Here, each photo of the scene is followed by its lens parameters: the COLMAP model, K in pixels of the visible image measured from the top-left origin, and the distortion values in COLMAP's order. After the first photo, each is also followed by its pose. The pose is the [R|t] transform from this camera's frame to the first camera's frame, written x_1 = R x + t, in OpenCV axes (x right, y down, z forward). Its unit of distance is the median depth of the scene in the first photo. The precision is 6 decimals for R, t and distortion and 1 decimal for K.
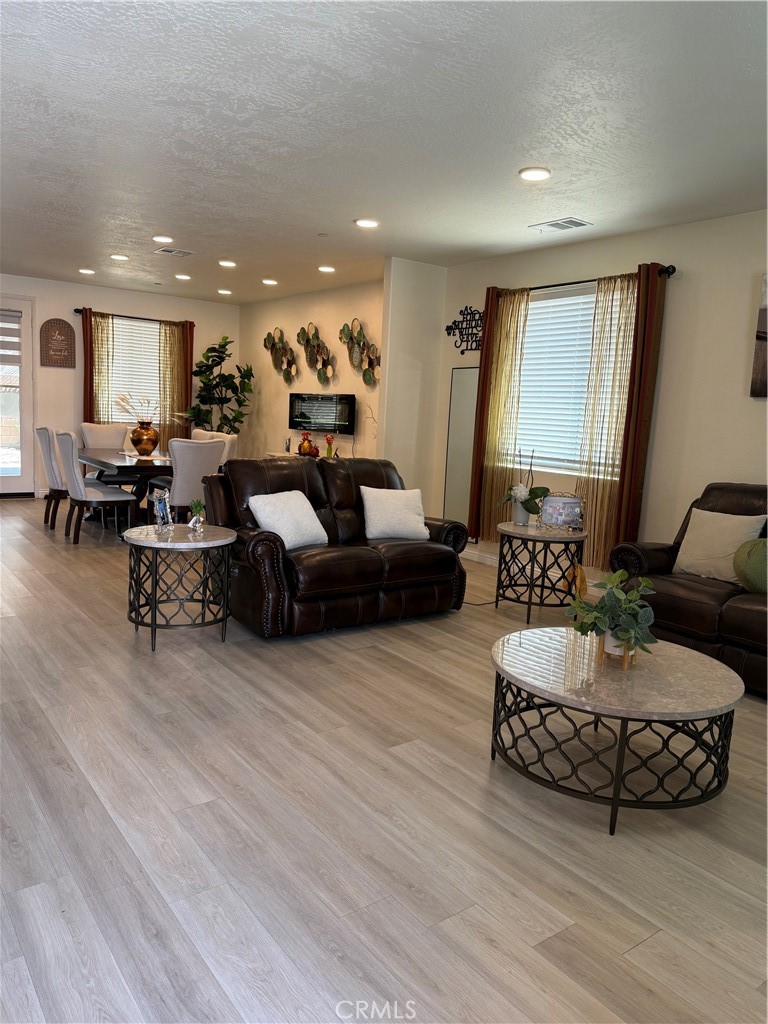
lens RADIAL K [[721.0, 0, 386.7], [0, 721.0, 516.3], [0, 0, 1]] dist [0.113580, -0.181755]
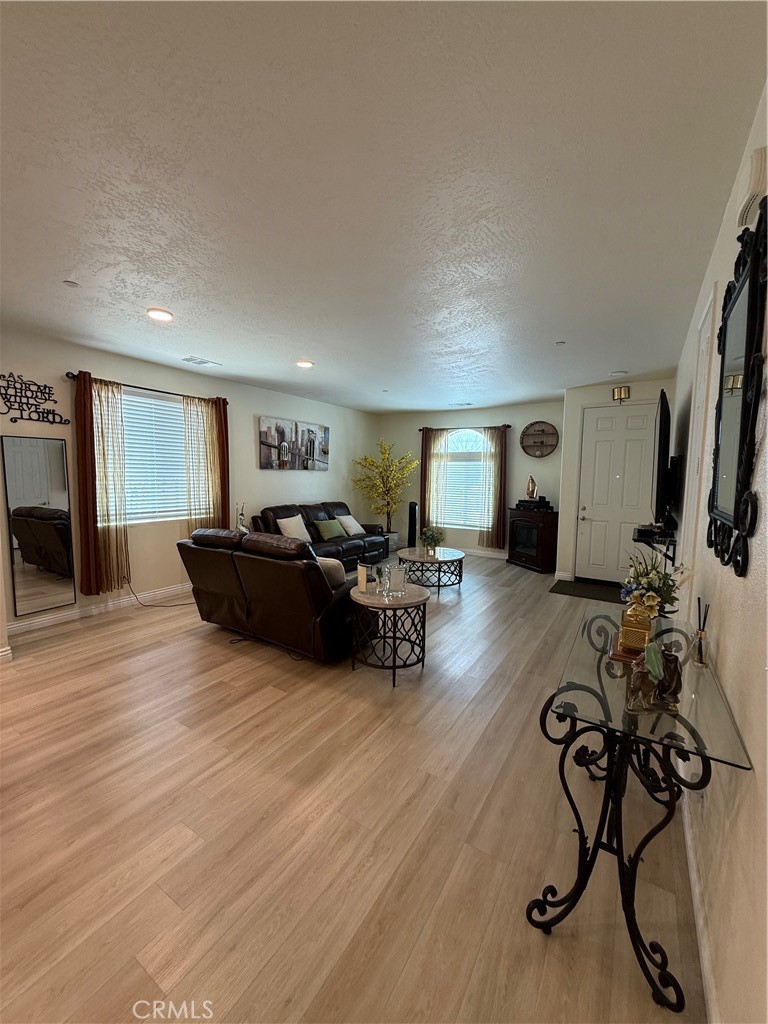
lens RADIAL K [[408.9, 0, 384.0], [0, 408.9, 512.0], [0, 0, 1]] dist [0.000323, 0.000099]
pose [[-0.357665, -0.139185, 0.923419, -0.902296], [0.105858, 0.976414, 0.188175, -0.248494], [-0.927831, 0.165055, -0.334496, 1.175370]]
